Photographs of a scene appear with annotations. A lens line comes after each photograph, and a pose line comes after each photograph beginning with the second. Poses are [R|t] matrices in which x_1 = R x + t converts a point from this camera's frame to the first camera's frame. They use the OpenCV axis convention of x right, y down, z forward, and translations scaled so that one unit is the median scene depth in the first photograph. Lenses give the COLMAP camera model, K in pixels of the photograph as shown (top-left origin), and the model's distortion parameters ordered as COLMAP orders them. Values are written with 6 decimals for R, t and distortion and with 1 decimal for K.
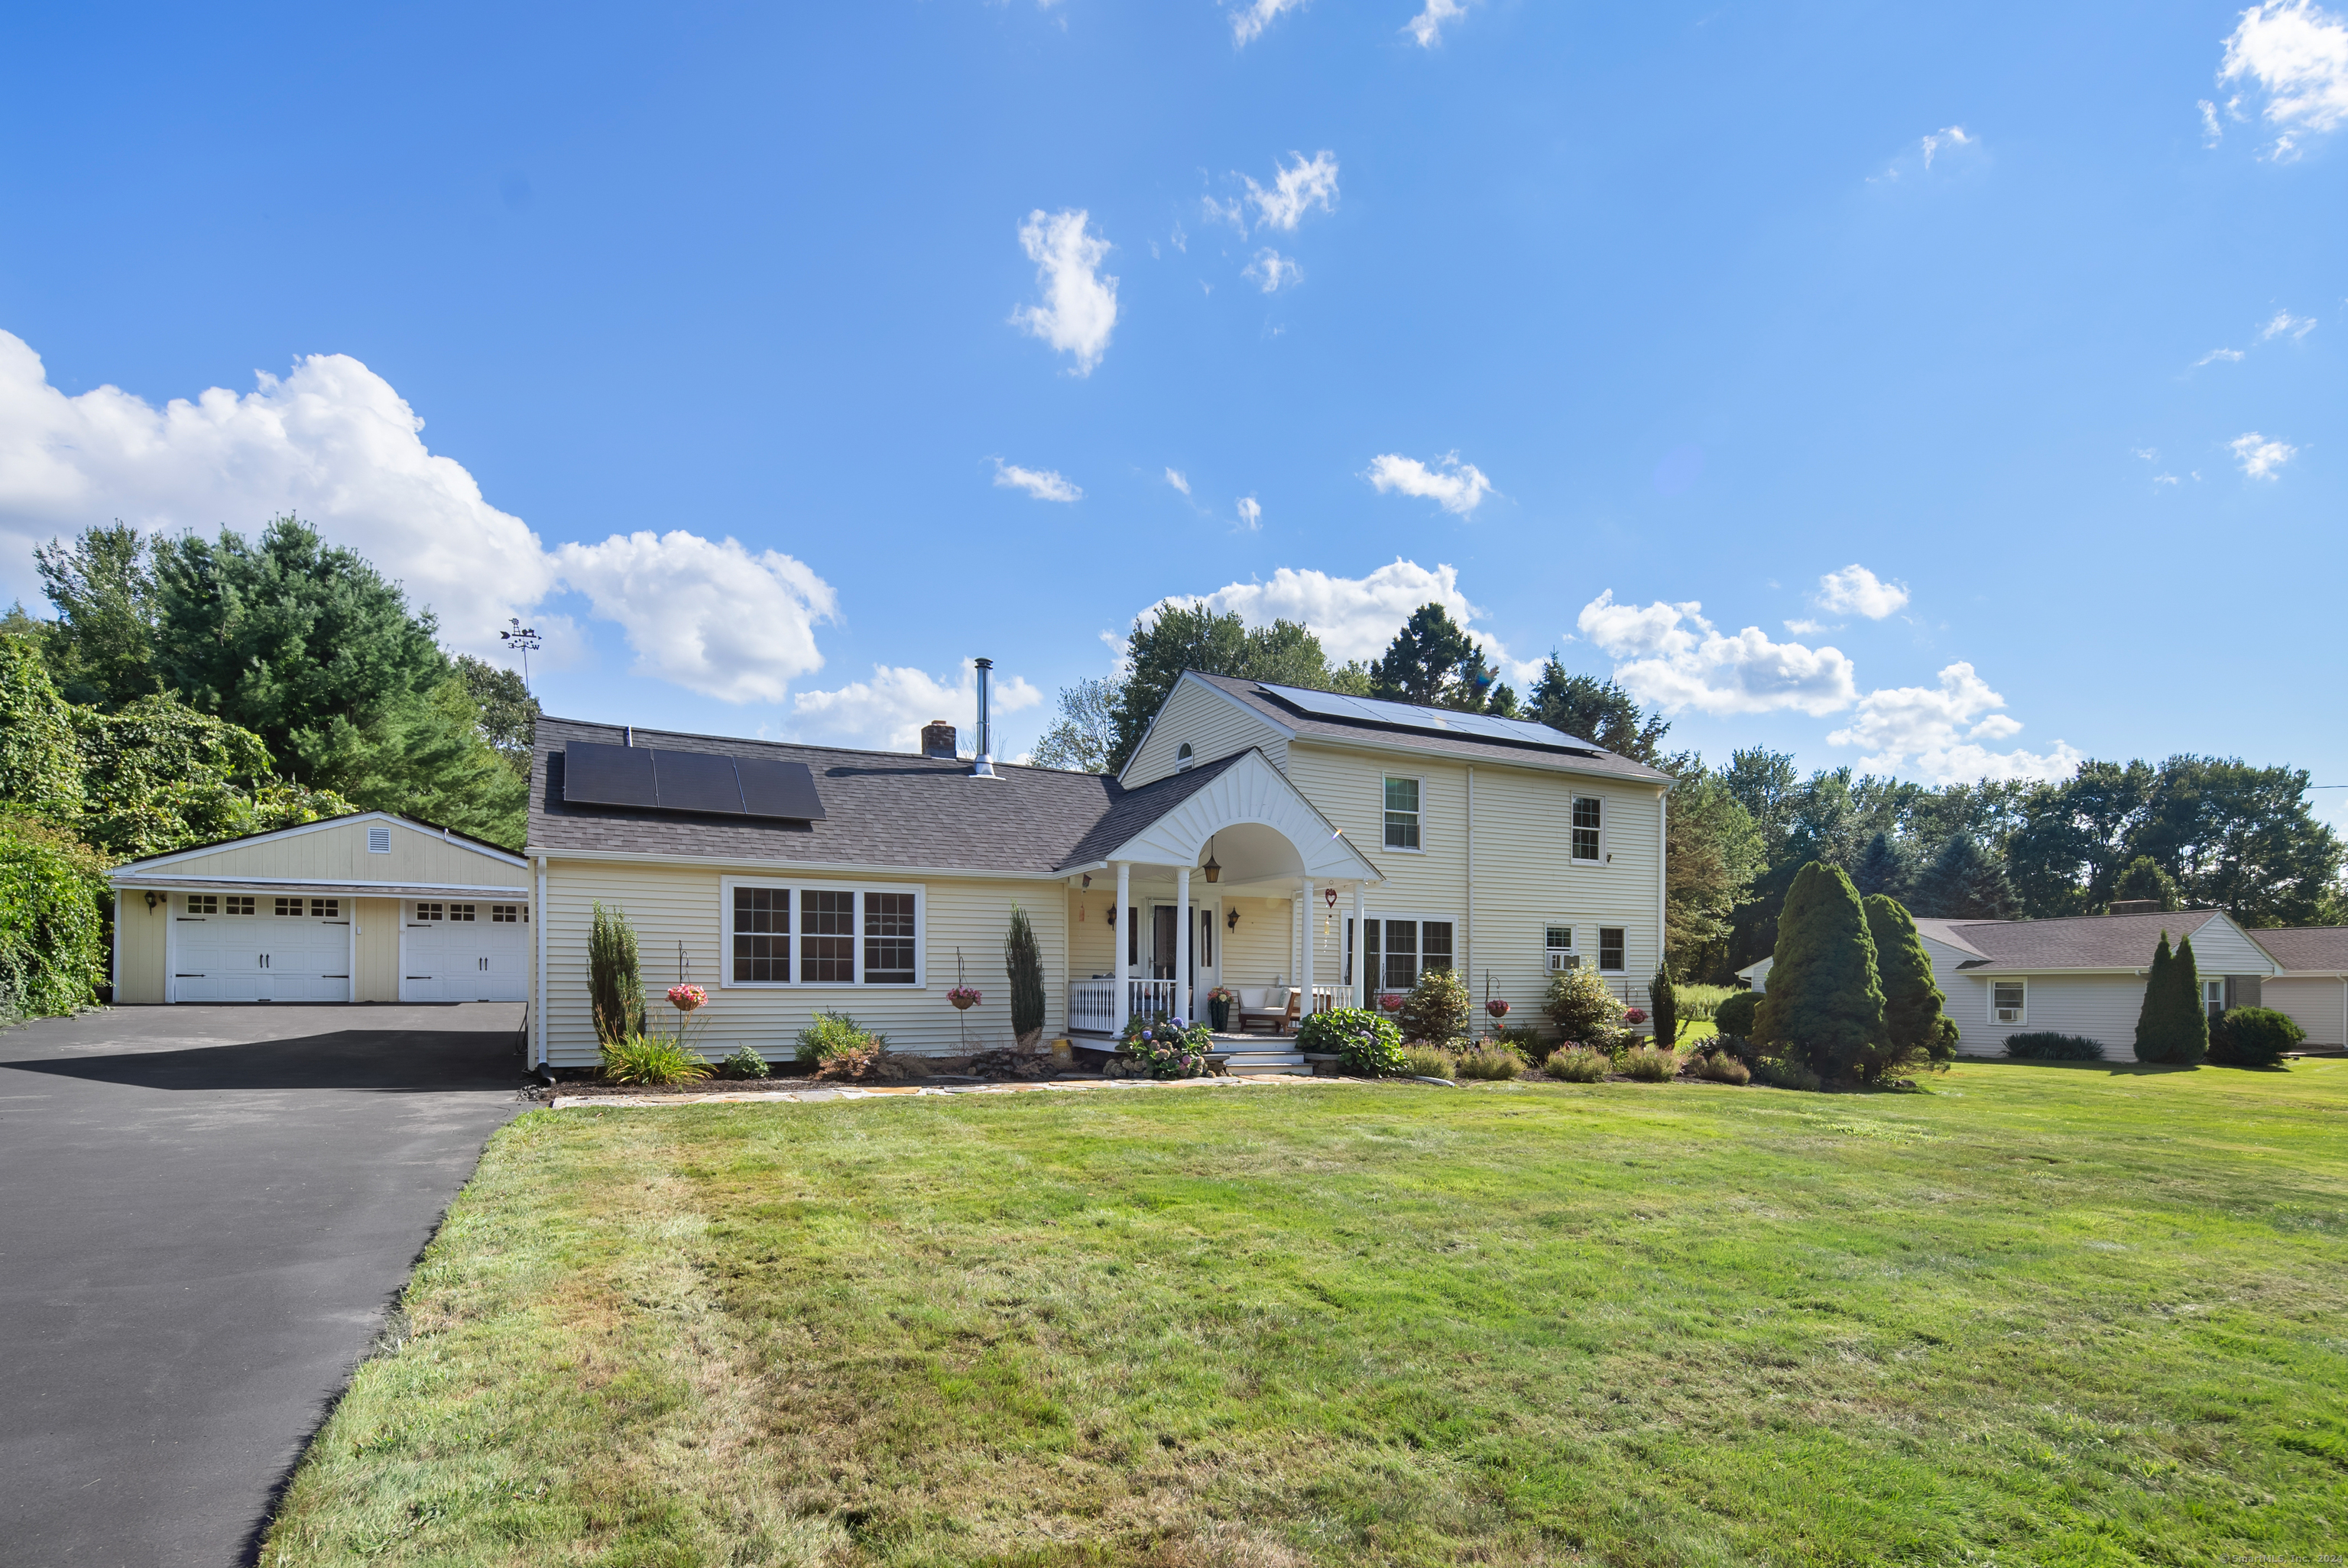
lens RADIAL K [[1170.0, 0, 1186.8], [0, 1170.0, 964.9], [0, 0, 1]] dist [0.001530, -0.000160]
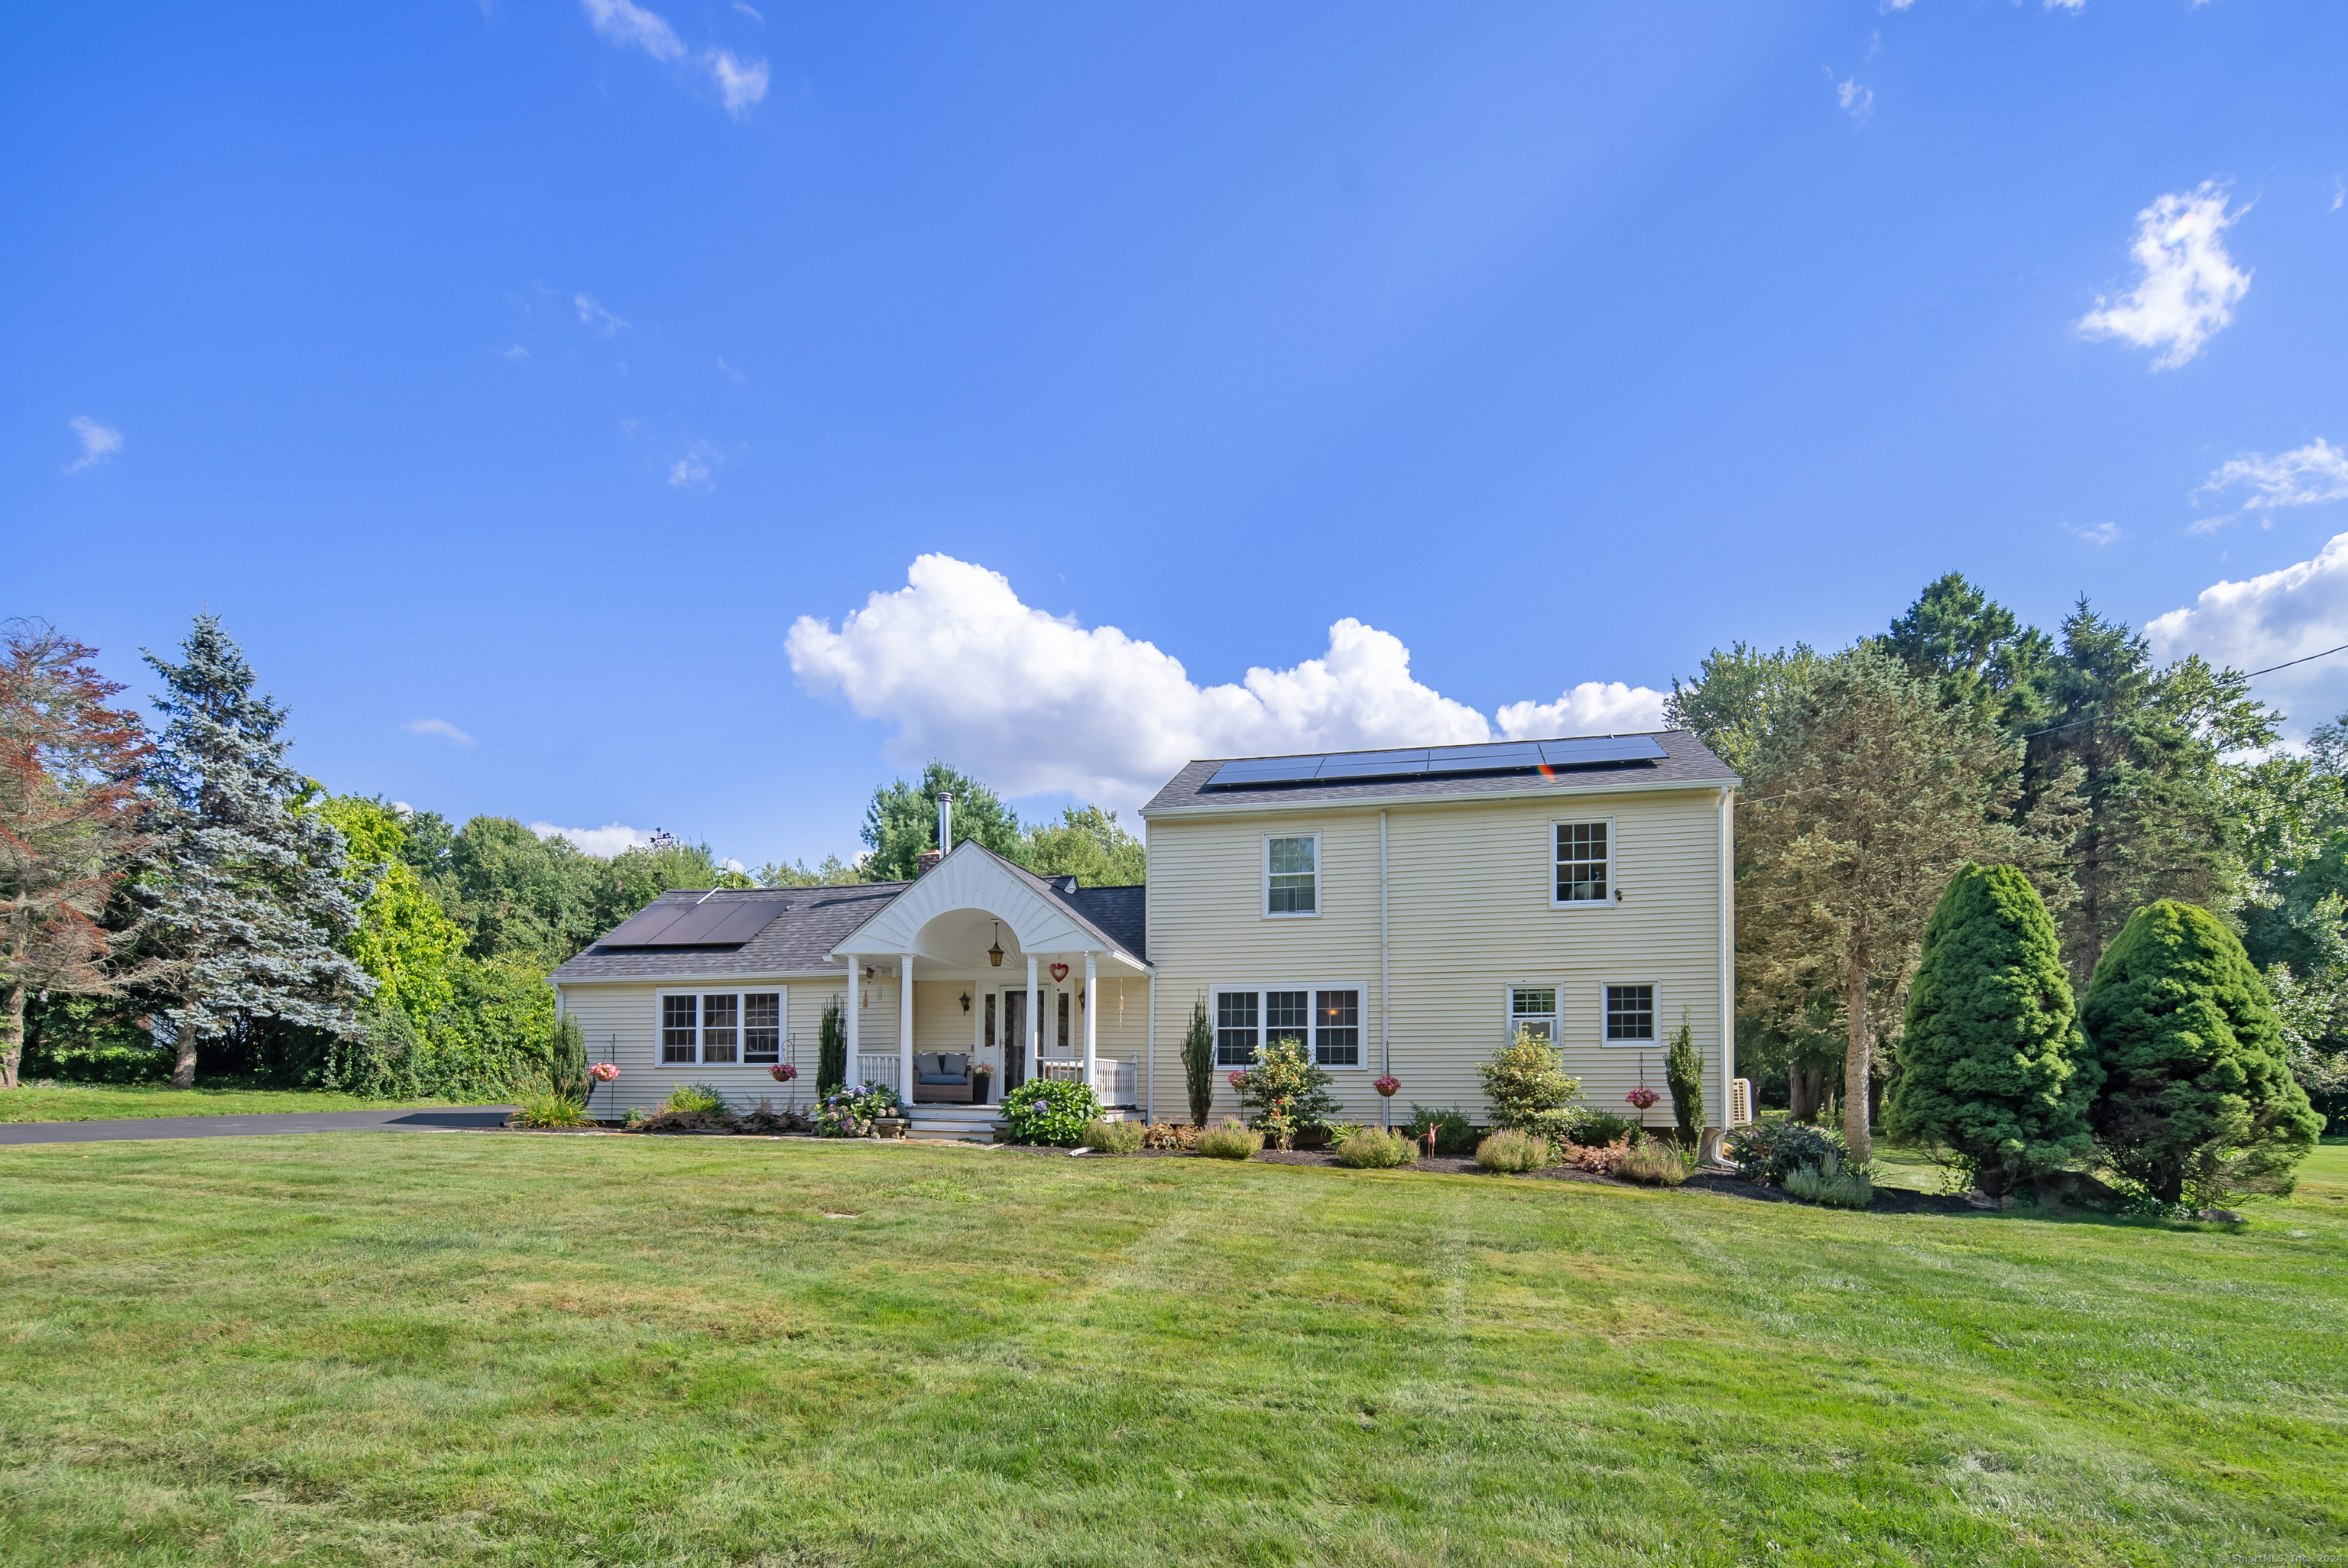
lens RADIAL K [[1159.2, 0, 1177.0], [0, 1159.2, 1057.4], [0, 0, 1]] dist [-0.000243, 0.000172]
pose [[0.751936, -0.026611, -0.658699, 0.714203], [0.010279, 0.999537, -0.028646, 0.038957], [0.659156, 0.014770, 0.751861, 0.255837]]
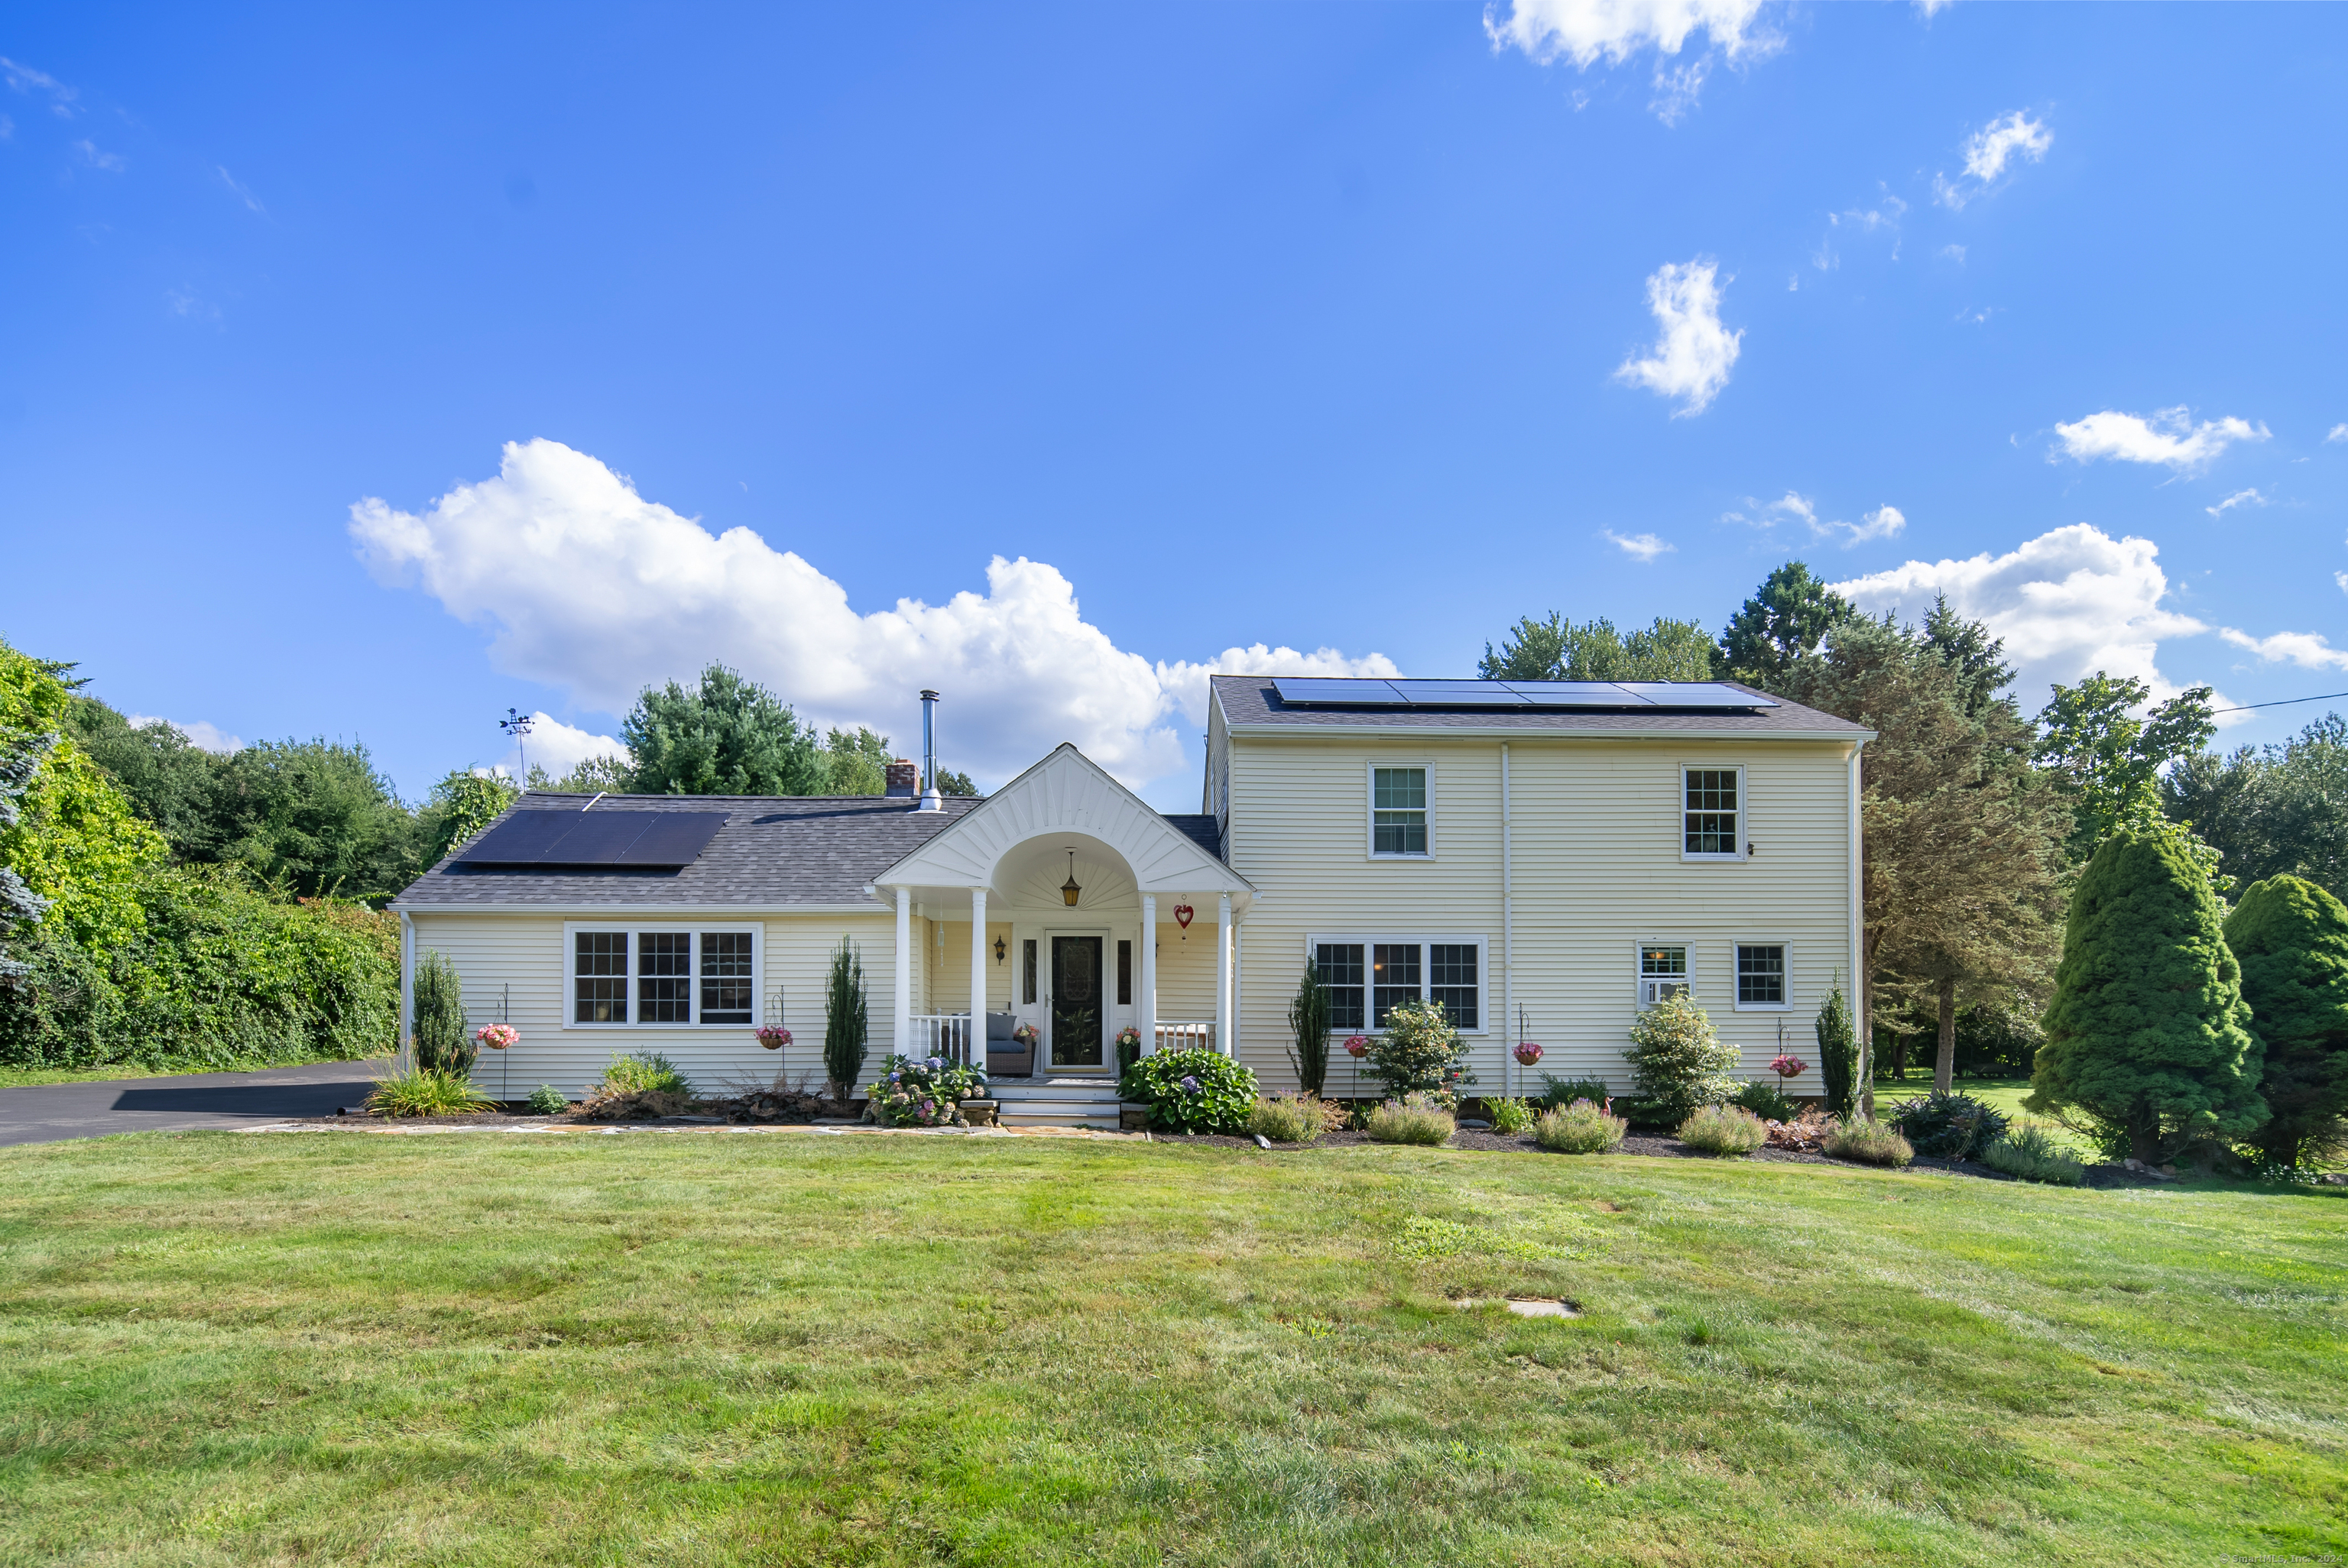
lens RADIAL K [[1159.6, 0, 1178.2], [0, 1159.6, 1006.7], [0, 0, 1]] dist [0.001308, -0.000936]
pose [[0.897346, -0.018792, -0.440927, 0.396389], [0.010777, 0.999728, -0.020677, 0.019591], [0.441196, 0.013803, 0.897305, 0.219014]]
